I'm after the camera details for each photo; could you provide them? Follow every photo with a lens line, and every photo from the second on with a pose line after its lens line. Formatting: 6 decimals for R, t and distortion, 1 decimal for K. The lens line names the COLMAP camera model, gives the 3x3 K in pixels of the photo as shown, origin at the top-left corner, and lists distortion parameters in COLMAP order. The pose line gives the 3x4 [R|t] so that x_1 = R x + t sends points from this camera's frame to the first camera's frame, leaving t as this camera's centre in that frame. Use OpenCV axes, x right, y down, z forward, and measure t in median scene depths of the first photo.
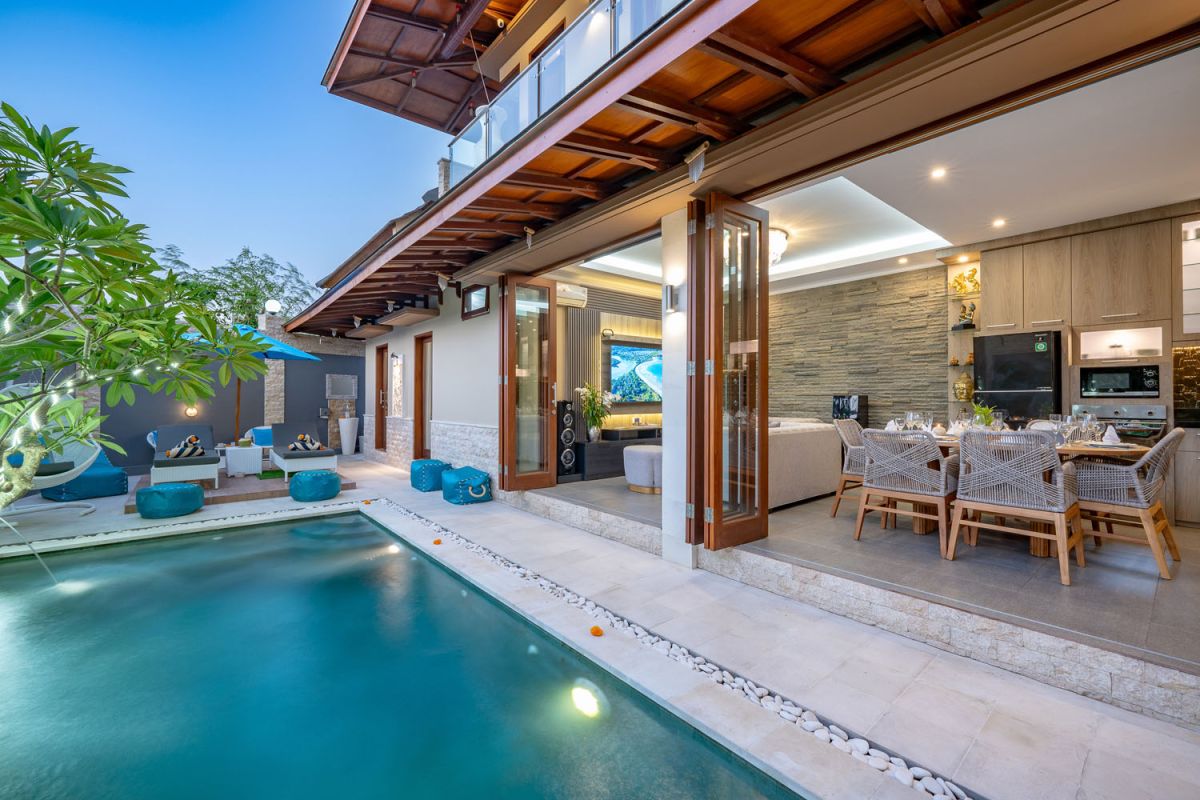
lens RADIAL K [[493.0, 0, 606.2], [0, 493.0, 390.1], [0, 0, 1]] dist [-0.002815, -0.000203]
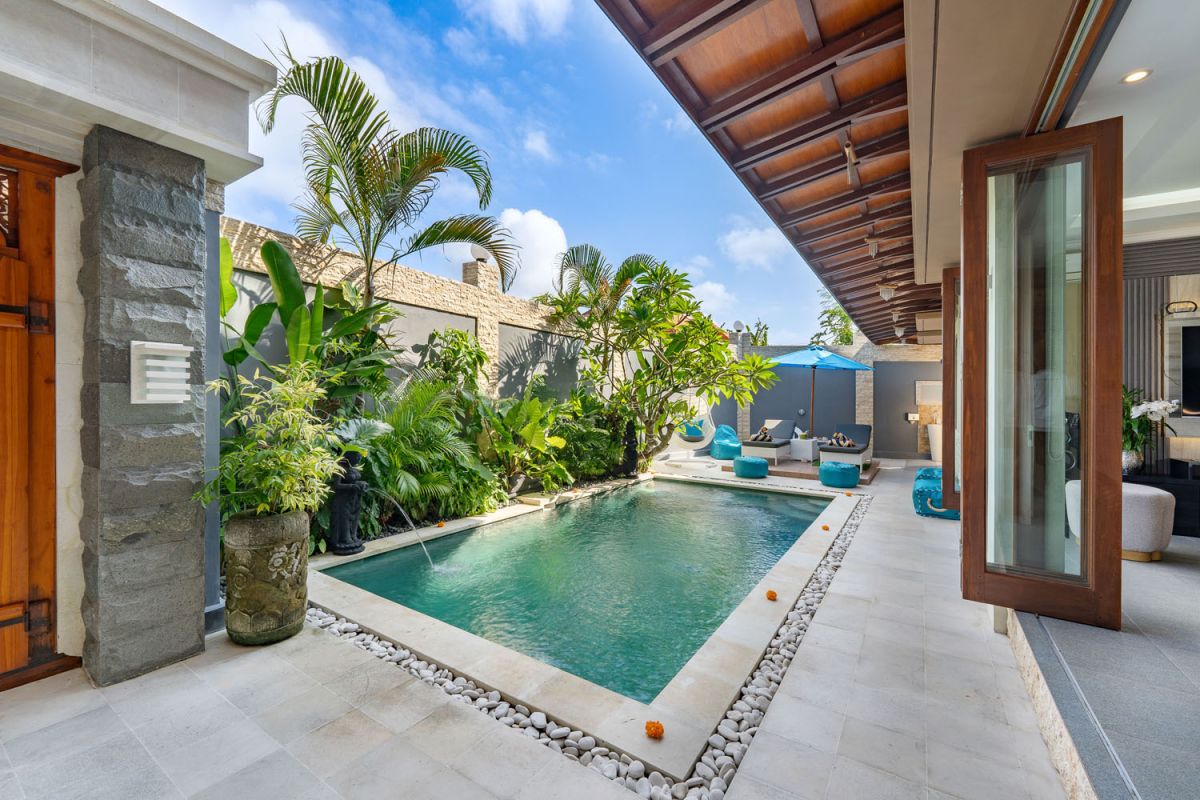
lens RADIAL K [[493.0, 0, 594.0], [0, 493.0, 401.6], [0, 0, 1]] dist [-0.002815, -0.000203]
pose [[0.270594, 0.013621, -0.962597, 0.443683], [-0.002329, 0.999906, 0.013494, -0.002095], [0.962691, -0.001410, 0.270601, 0.114124]]
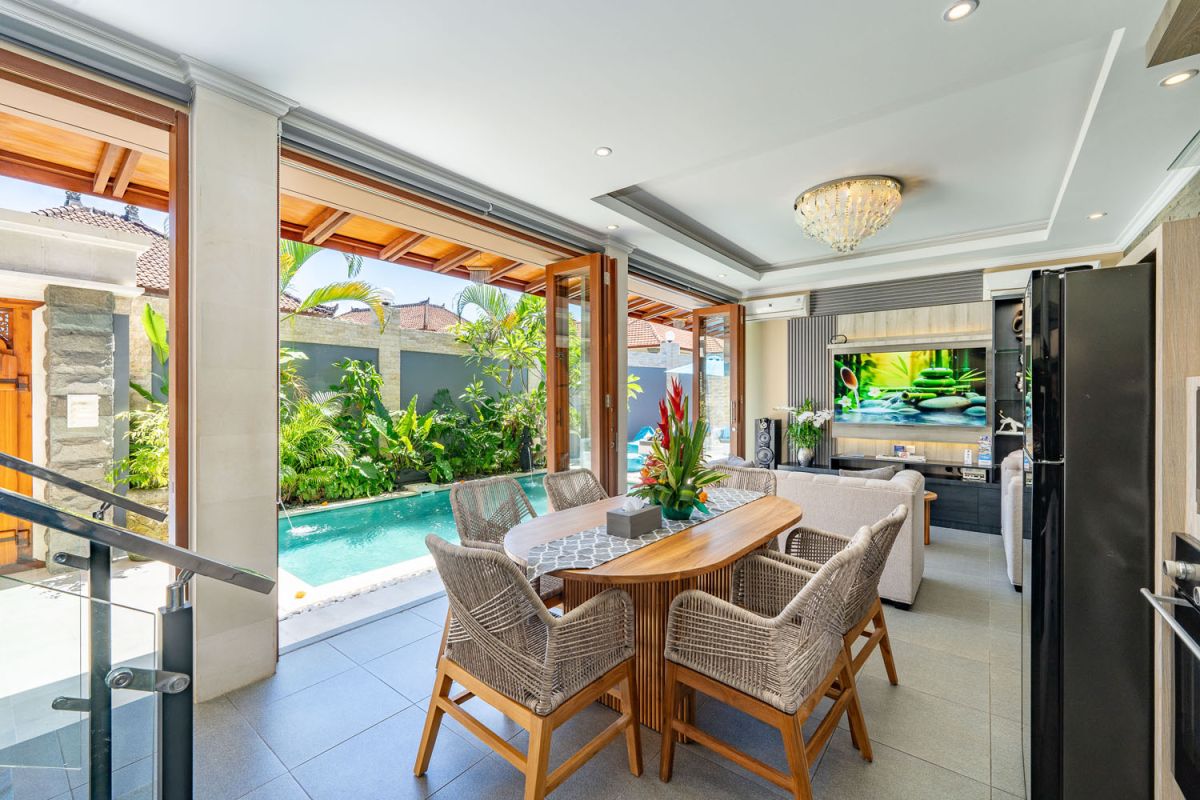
lens RADIAL K [[493.0, 0, 592.1], [0, 493.0, 394.4], [0, 0, 1]] dist [-0.002815, -0.000203]
pose [[0.191793, -0.000291, -0.981435, 0.814321], [0.012840, 0.999915, 0.002213, -0.033092], [0.981351, -0.013026, 0.191781, 0.468125]]
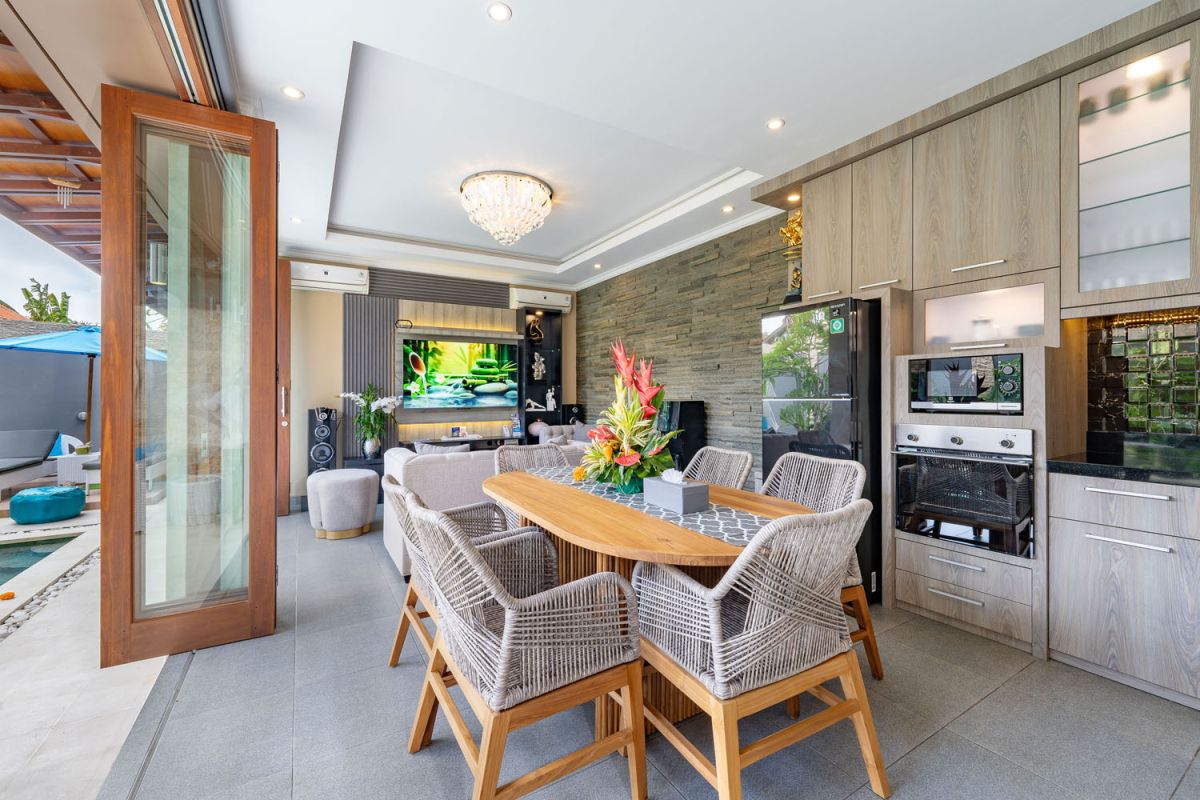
lens RADIAL K [[493.0, 0, 600.8], [0, 493.0, 394.1], [0, 0, 1]] dist [-0.002815, -0.000203]
pose [[0.987892, -0.002228, -0.155129, 0.497400], [0.004361, 0.999901, 0.013410, -0.010315], [0.155084, -0.013925, 0.987803, 0.262675]]
